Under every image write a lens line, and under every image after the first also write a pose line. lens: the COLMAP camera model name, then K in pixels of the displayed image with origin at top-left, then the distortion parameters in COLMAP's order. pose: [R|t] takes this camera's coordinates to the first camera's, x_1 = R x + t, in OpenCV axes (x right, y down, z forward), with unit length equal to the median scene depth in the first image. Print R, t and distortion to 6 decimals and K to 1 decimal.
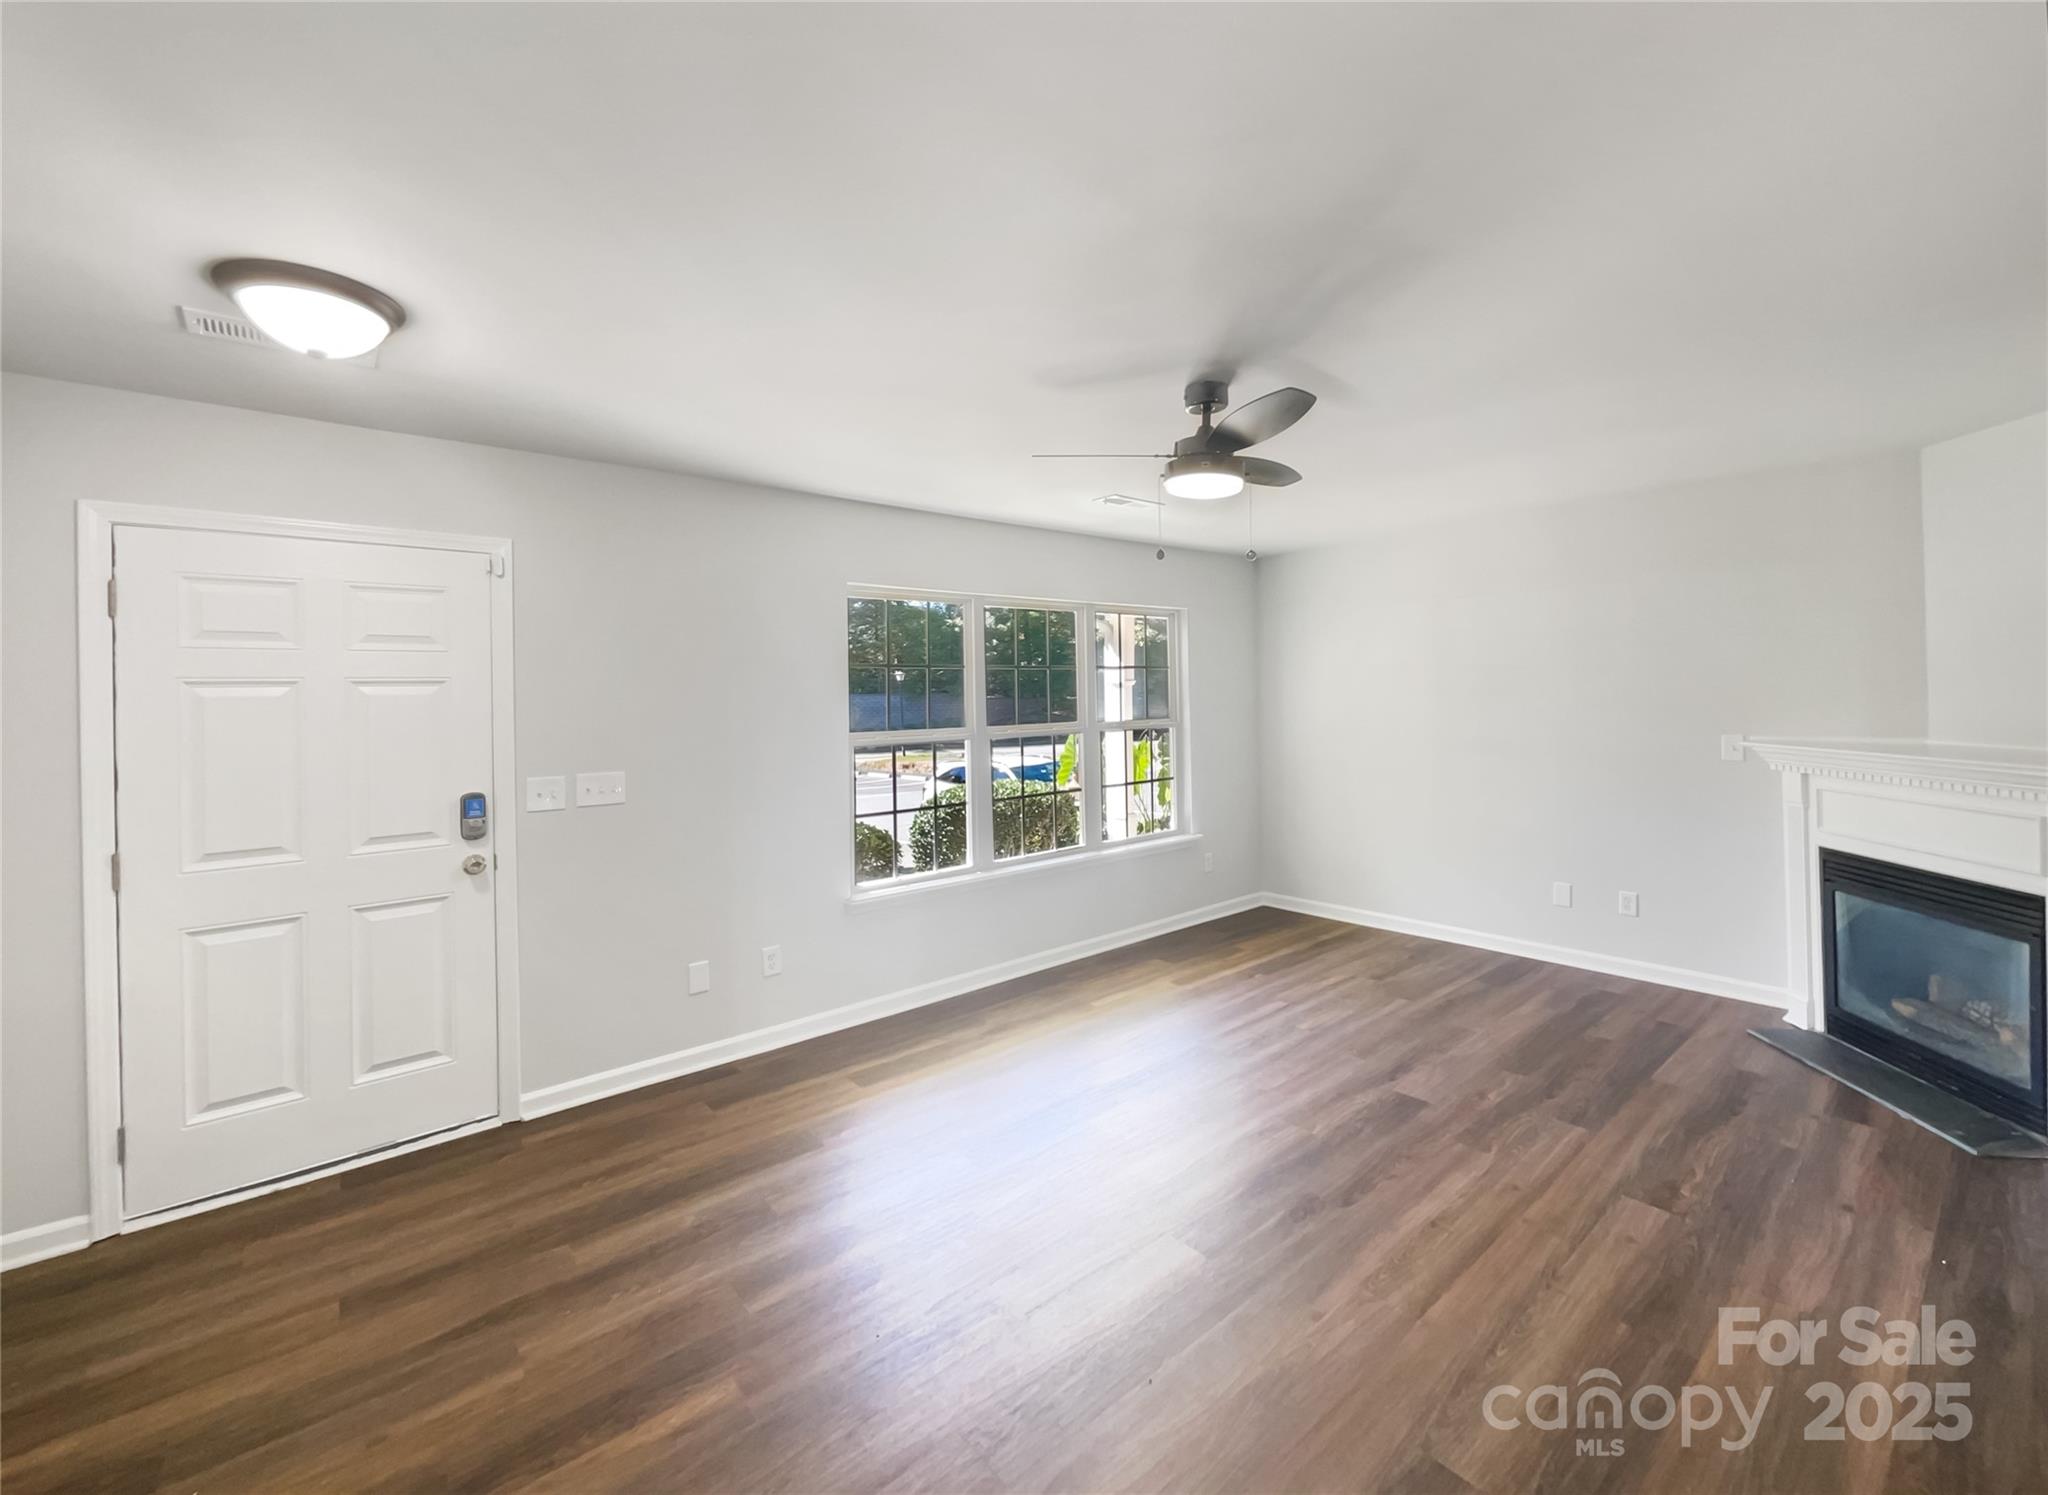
lens RADIAL K [[813.4, 0, 1026.6], [0, 813.4, 695.8], [0, 0, 1]] dist [-0.001334, 0.003013]
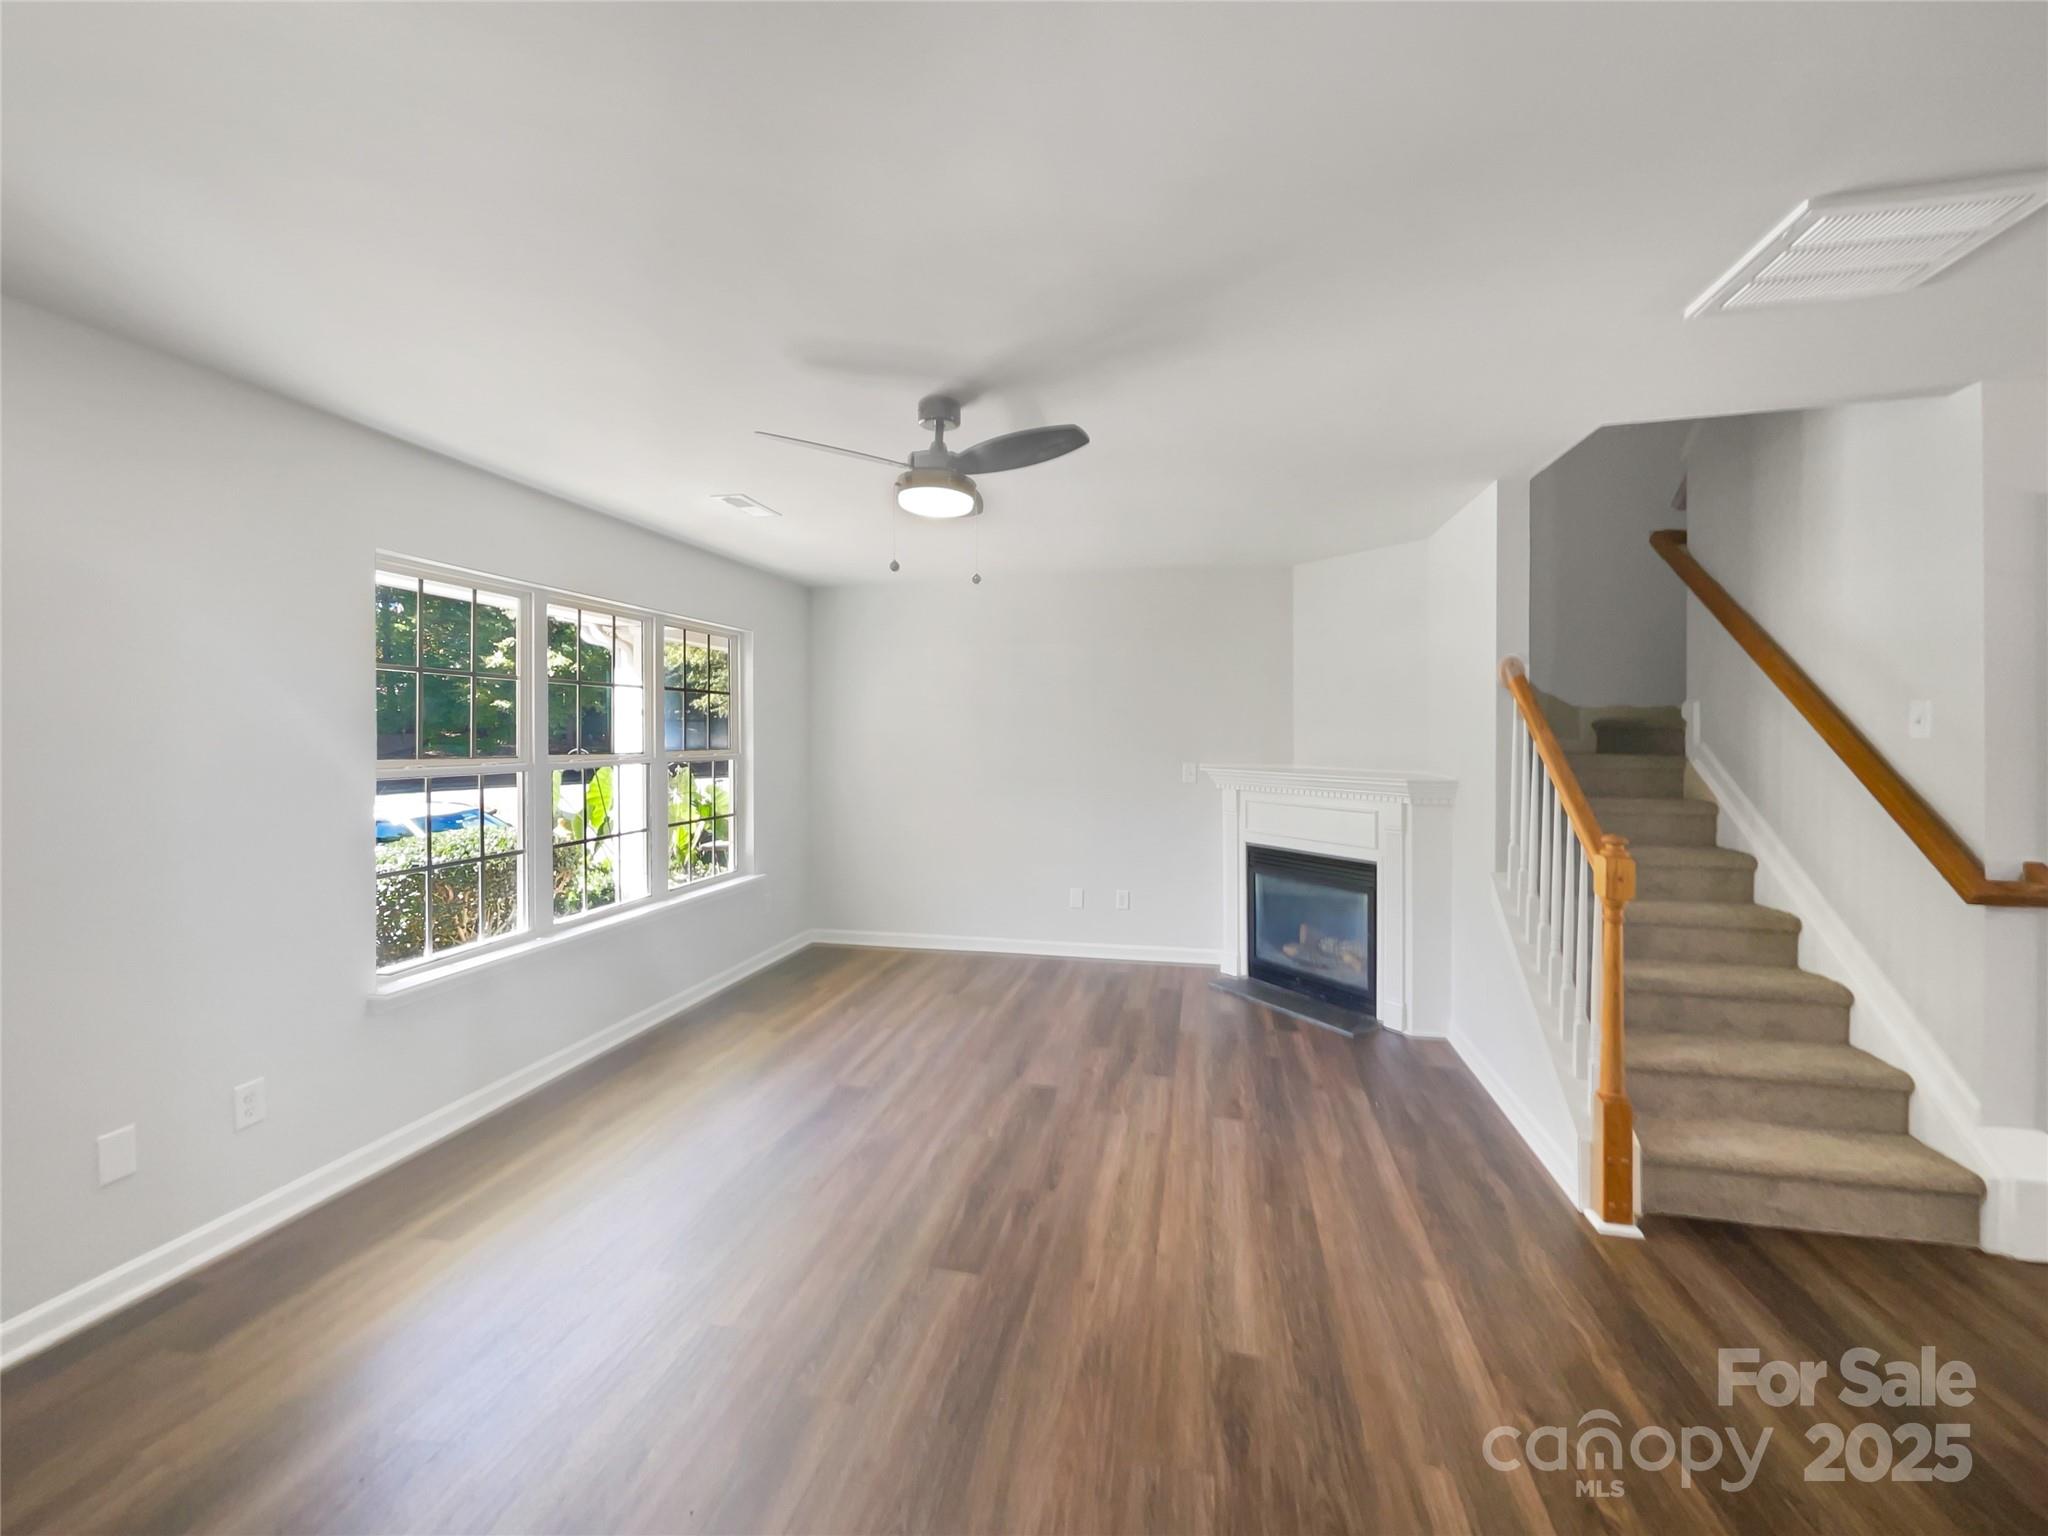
lens RADIAL K [[852.2, 0, 979.0], [0, 852.2, 738.6], [0, 0, 1]] dist [0.001464, 0.000612]
pose [[0.813888, 0.014997, 0.580828, -0.235330], [-0.016986, 0.999854, -0.002015, 0.019341], [-0.580773, -0.008226, 0.814024, 0.089934]]
